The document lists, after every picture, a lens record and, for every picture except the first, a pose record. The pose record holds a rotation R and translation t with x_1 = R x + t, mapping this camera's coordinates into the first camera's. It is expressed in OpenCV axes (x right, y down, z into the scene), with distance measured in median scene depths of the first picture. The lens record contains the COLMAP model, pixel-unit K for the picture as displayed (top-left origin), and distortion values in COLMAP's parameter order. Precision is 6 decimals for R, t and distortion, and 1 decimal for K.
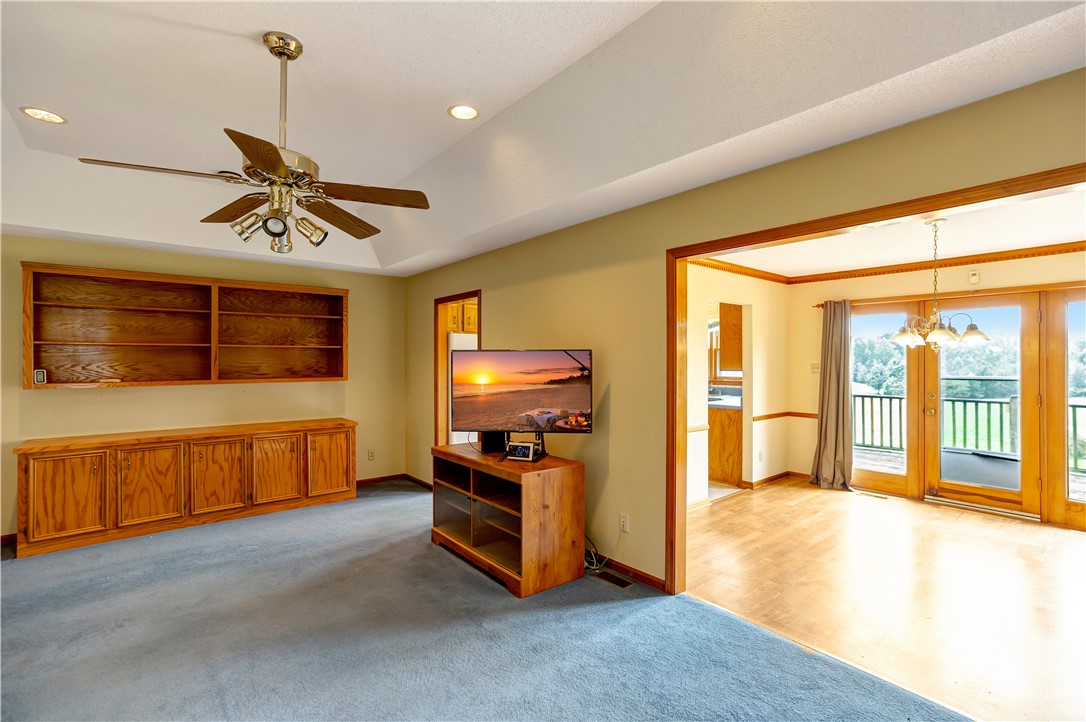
lens RADIAL K [[501.6, 0, 548.8], [0, 501.6, 359.0], [0, 0, 1]] dist [-0.011038, 0.006699]
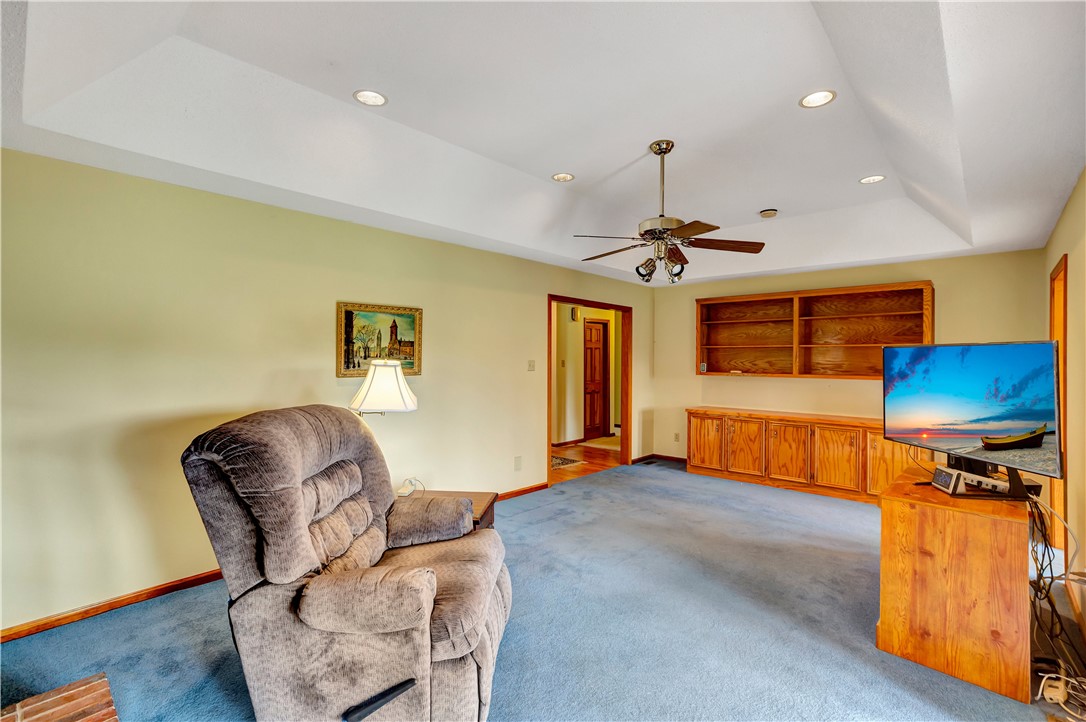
lens RADIAL K [[501.6, 0, 549.7], [0, 501.6, 355.2], [0, 0, 1]] dist [-0.011038, 0.006699]
pose [[0.127020, -0.006119, -0.991881, 0.484150], [-0.005125, 0.999964, -0.006825, 0.006935], [0.991887, 0.005950, 0.126984, 0.257783]]
